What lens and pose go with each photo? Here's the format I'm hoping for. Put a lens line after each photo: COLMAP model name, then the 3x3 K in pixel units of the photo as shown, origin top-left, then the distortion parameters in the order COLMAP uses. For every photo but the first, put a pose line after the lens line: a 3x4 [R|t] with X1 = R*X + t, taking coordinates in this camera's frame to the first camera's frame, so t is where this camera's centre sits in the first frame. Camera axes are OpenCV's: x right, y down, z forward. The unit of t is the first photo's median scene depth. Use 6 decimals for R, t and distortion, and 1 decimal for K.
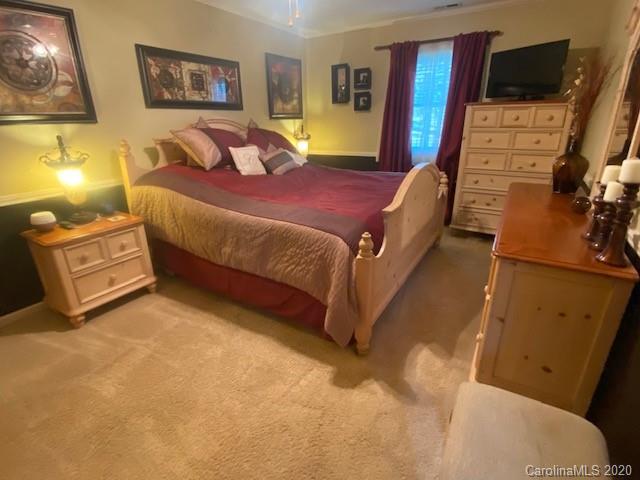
lens RADIAL K [[322.3, 0, 316.2], [0, 322.3, 237.8], [0, 0, 1]] dist [0.039048, -0.032844]
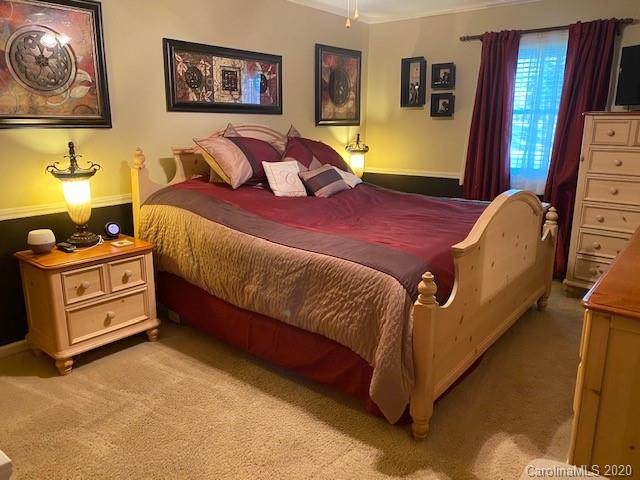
lens RADIAL K [[484.0, 0, 320.0], [0, 484.0, 240.0], [0, 0, 1]] dist [0.004361, 0.002708]
pose [[0.992148, 0.050549, -0.114398, 0.016472], [-0.062934, 0.992225, -0.107374, 0.032729], [0.108080, 0.113730, 0.987615, -0.142796]]
